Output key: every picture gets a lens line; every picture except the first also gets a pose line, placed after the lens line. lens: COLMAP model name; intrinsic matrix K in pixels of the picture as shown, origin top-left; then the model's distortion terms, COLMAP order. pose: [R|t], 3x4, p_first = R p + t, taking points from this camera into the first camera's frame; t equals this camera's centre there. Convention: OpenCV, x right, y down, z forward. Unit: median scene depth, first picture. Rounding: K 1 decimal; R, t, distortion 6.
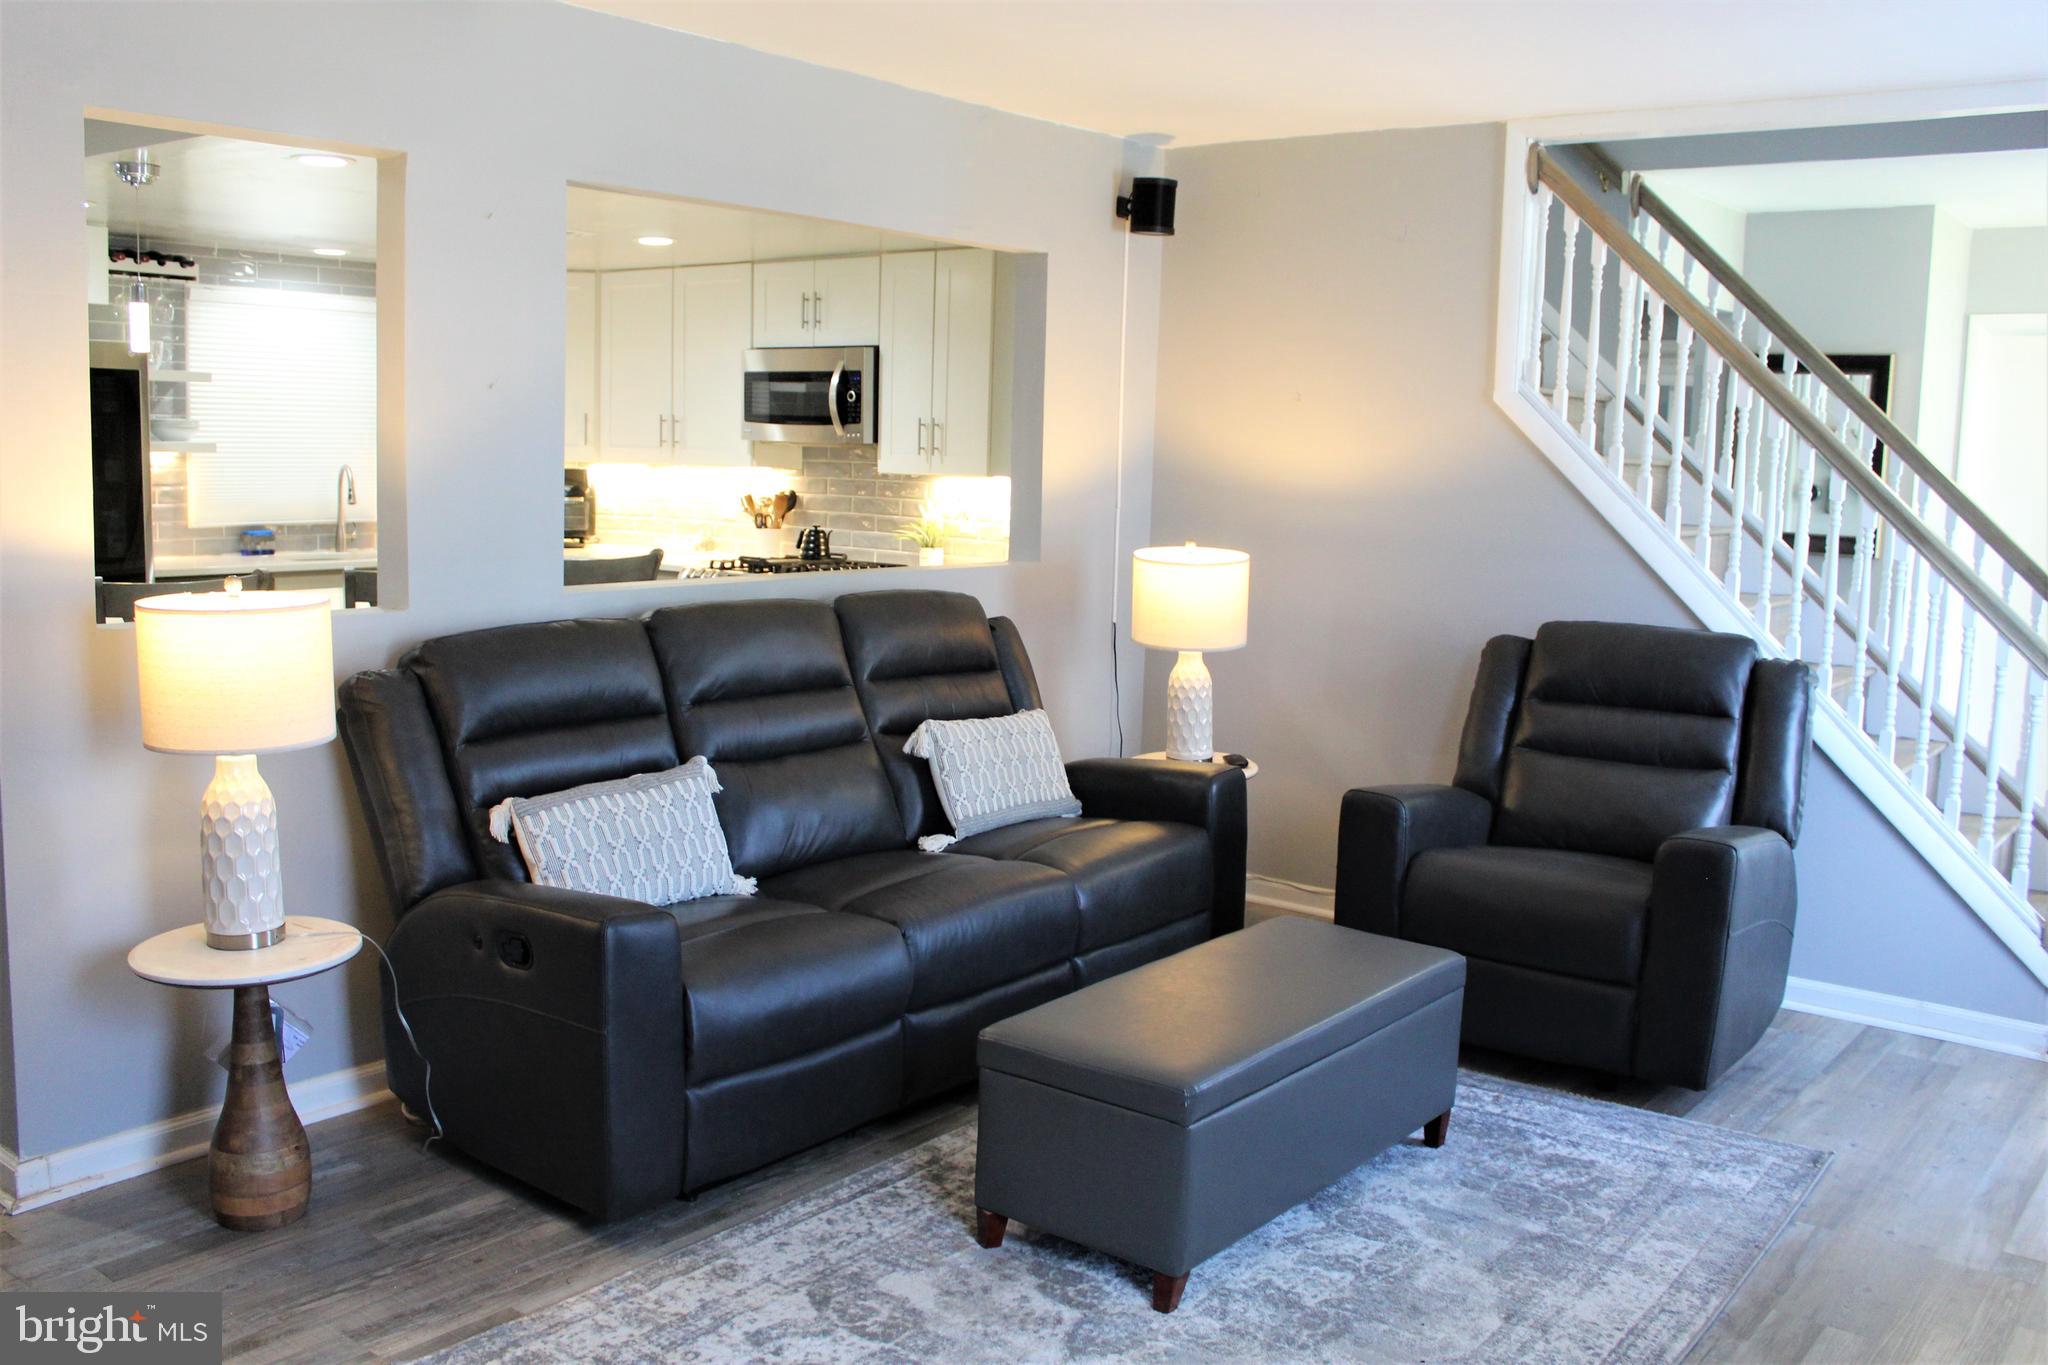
lens RADIAL K [[1837.7, 0, 1023.8], [0, 1837.7, 662.1], [0, 0, 1]] dist [-0.064604, 0.005377]
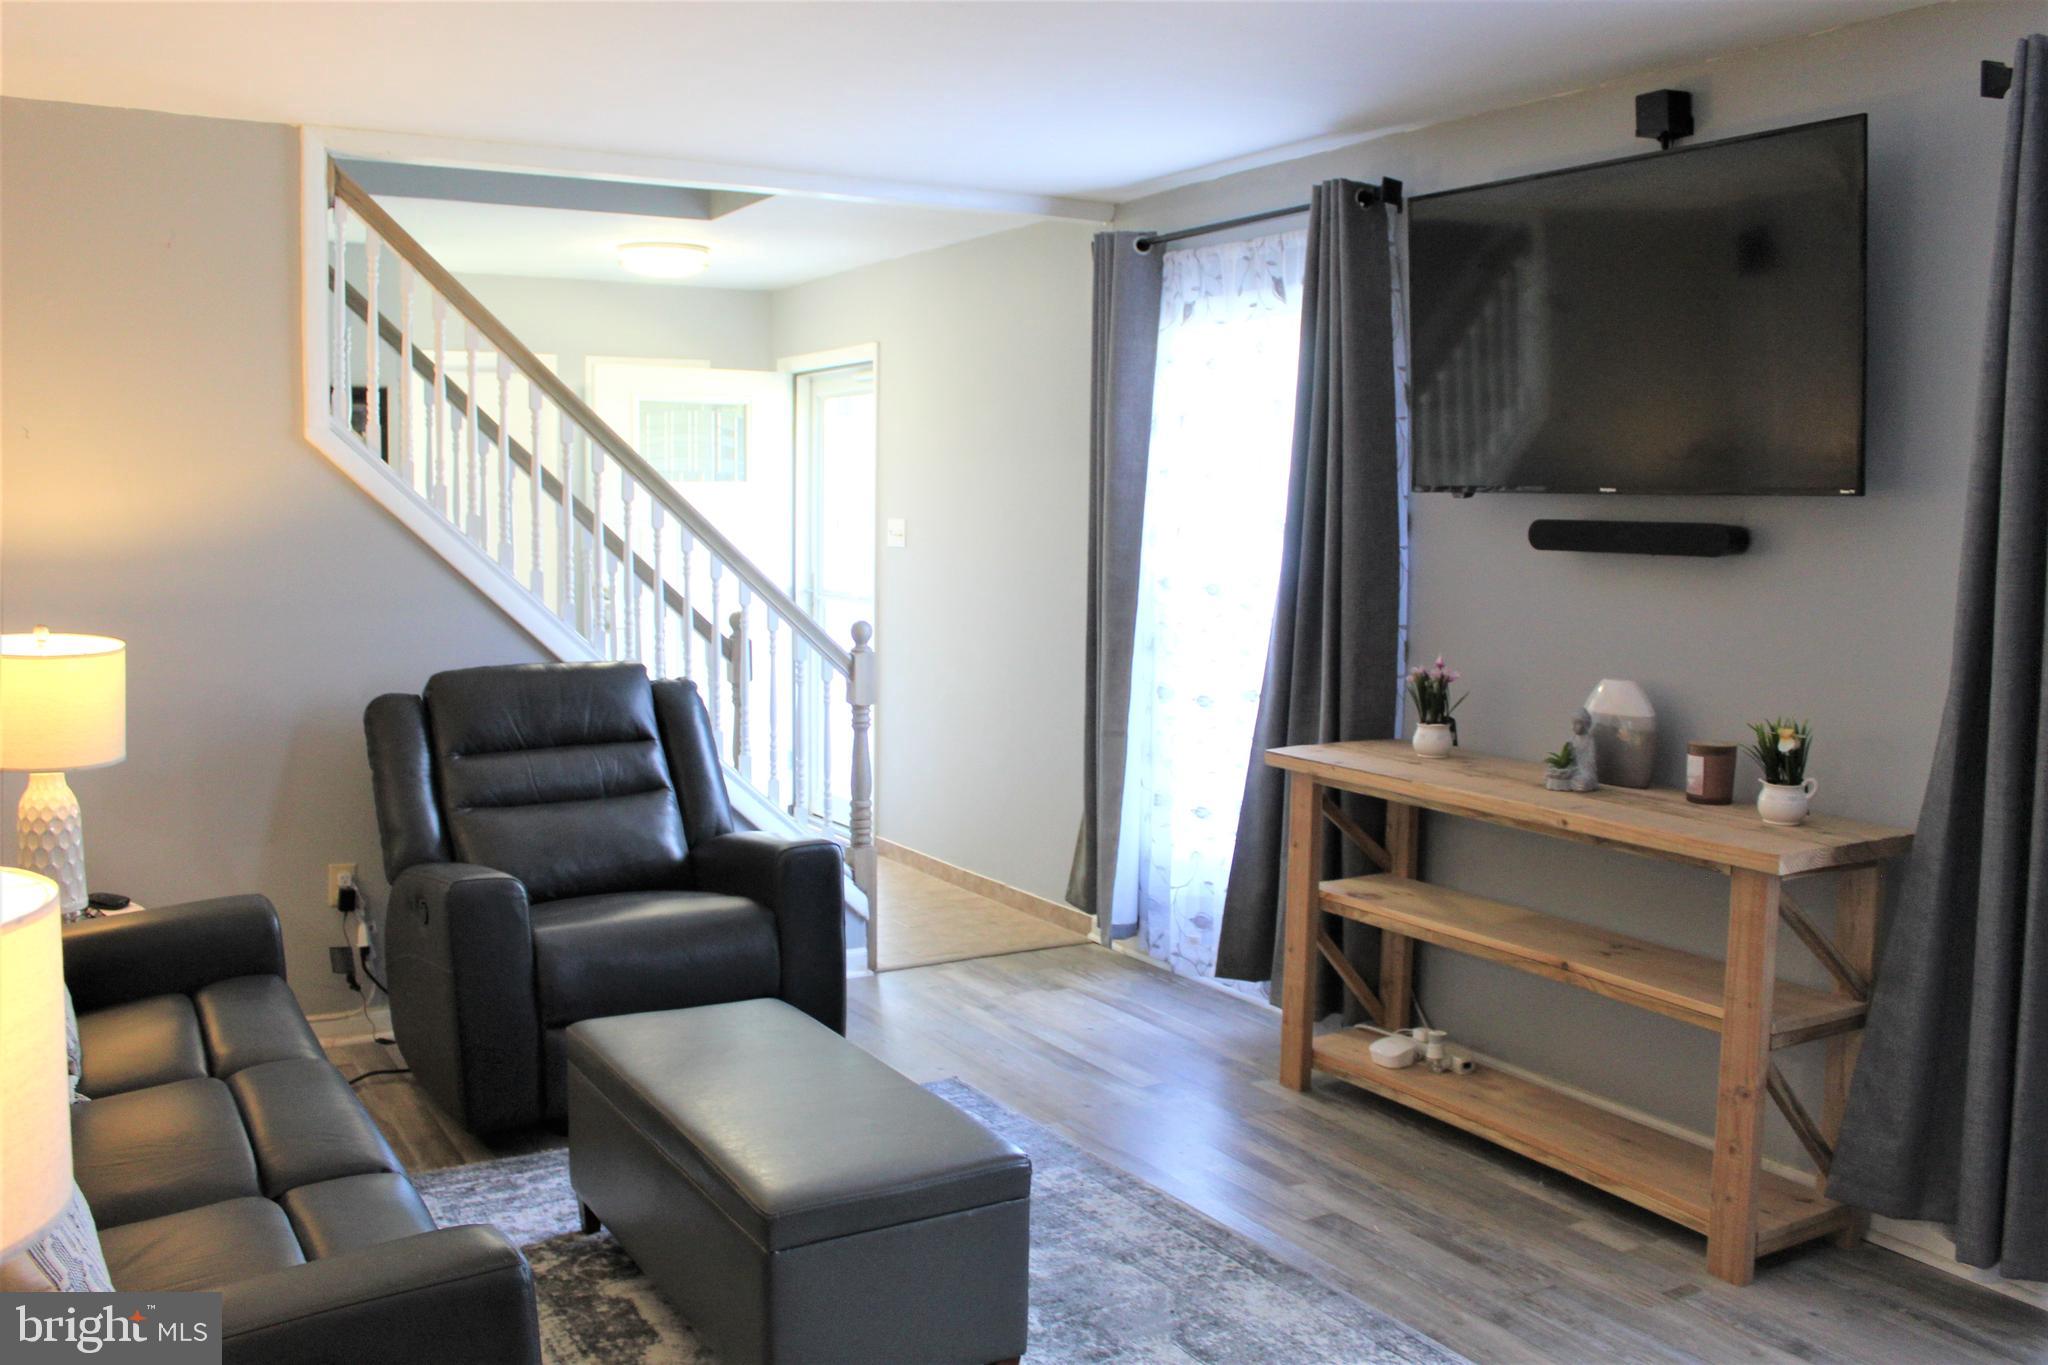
lens RADIAL K [[1854.5, 0, 1025.2], [0, 1854.5, 685.2], [0, 0, 1]] dist [-0.063048, -0.009472]
pose [[0.361809, -0.119286, 0.924589, -0.483506], [0.117087, 0.989741, 0.081873, -0.059430], [-0.924870, 0.078635, 0.372064, 0.374424]]
